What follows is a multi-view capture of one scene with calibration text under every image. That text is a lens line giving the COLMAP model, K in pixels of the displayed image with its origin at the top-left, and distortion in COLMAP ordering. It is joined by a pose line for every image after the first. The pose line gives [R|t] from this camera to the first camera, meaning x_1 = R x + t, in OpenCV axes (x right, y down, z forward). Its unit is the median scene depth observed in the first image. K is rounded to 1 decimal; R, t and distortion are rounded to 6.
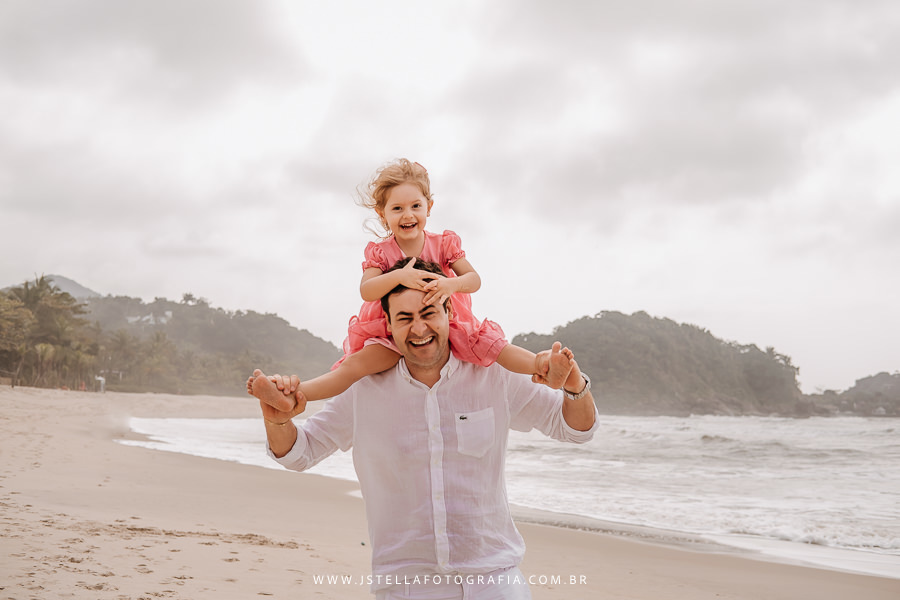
lens RADIAL K [[1376.2, 0, 450.0], [0, 1376.2, 300.0], [0, 0, 1]] dist [-0.000969, 0.000138]
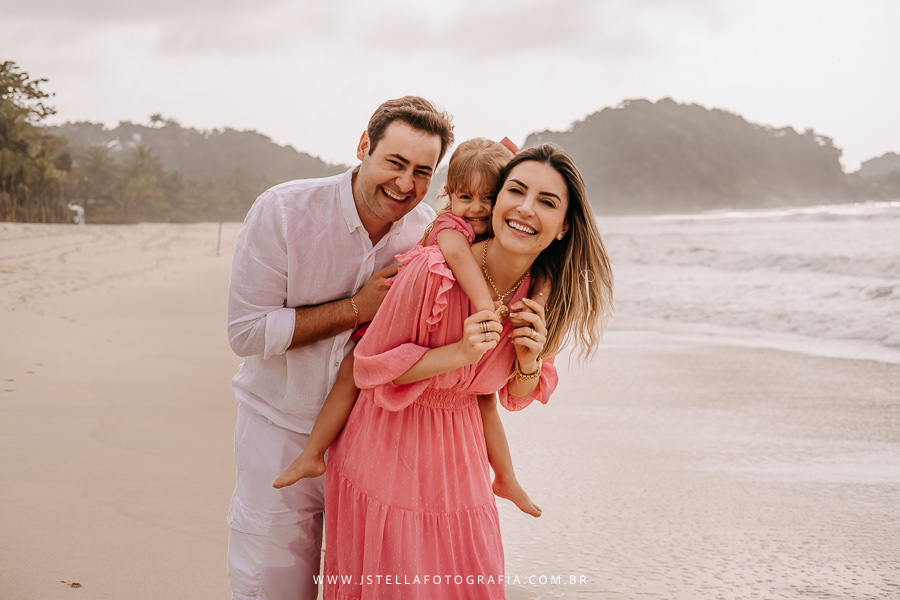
lens RADIAL K [[1376.2, 0, 450.0], [0, 1376.2, 300.0], [0, 0, 1]] dist [-0.000969, 0.000138]
pose [[0.997317, -0.070692, 0.019027, -0.027820], [0.067472, 0.988438, 0.135785, 0.007306], [-0.028406, -0.134137, 0.990556, 0.100815]]
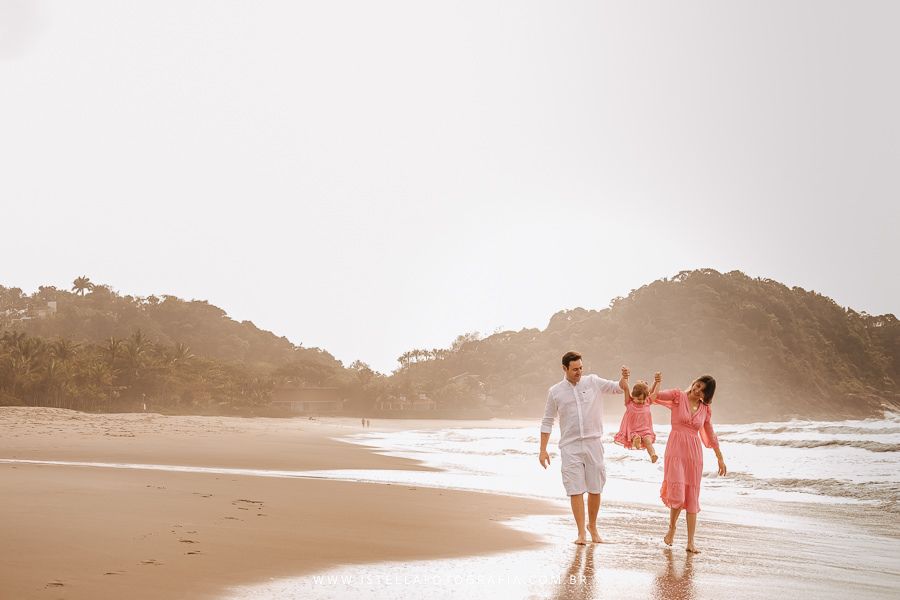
lens RADIAL K [[1376.2, 0, 450.0], [0, 1376.2, 300.0], [0, 0, 1]] dist [-0.000969, 0.000138]
pose [[0.998872, -0.036671, 0.030174, -0.024642], [0.037026, 0.999251, -0.011275, 0.025040], [-0.029738, 0.012379, 0.999481, 0.317853]]
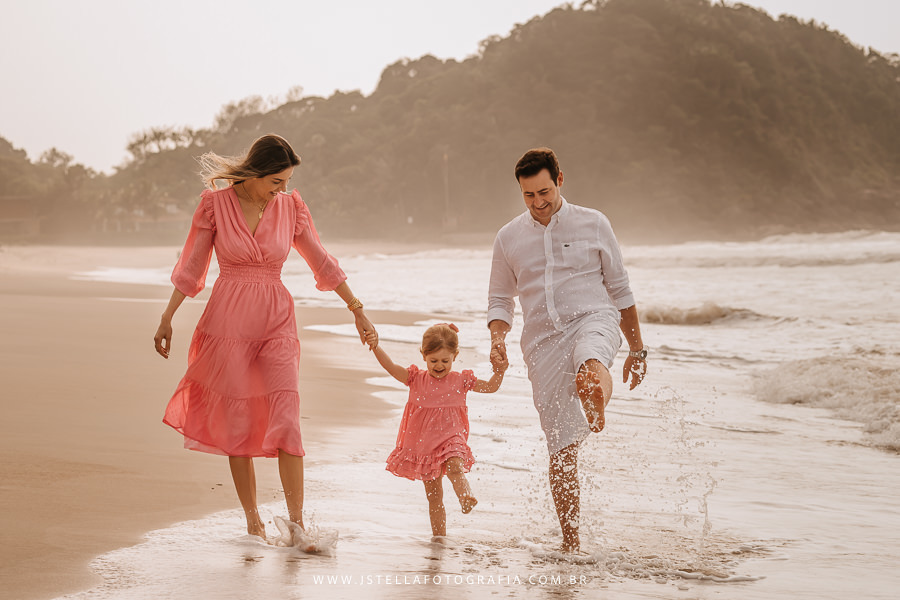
lens RADIAL K [[2422.5, 0, 450.0], [0, 2422.5, 300.0], [0, 0, 1]] dist [0.070433, 0.441503]
pose [[0.990016, -0.063407, 0.125886, -0.029030], [0.050586, 0.993441, 0.102549, 0.022241], [-0.131563, -0.095157, 0.986730, 0.280078]]
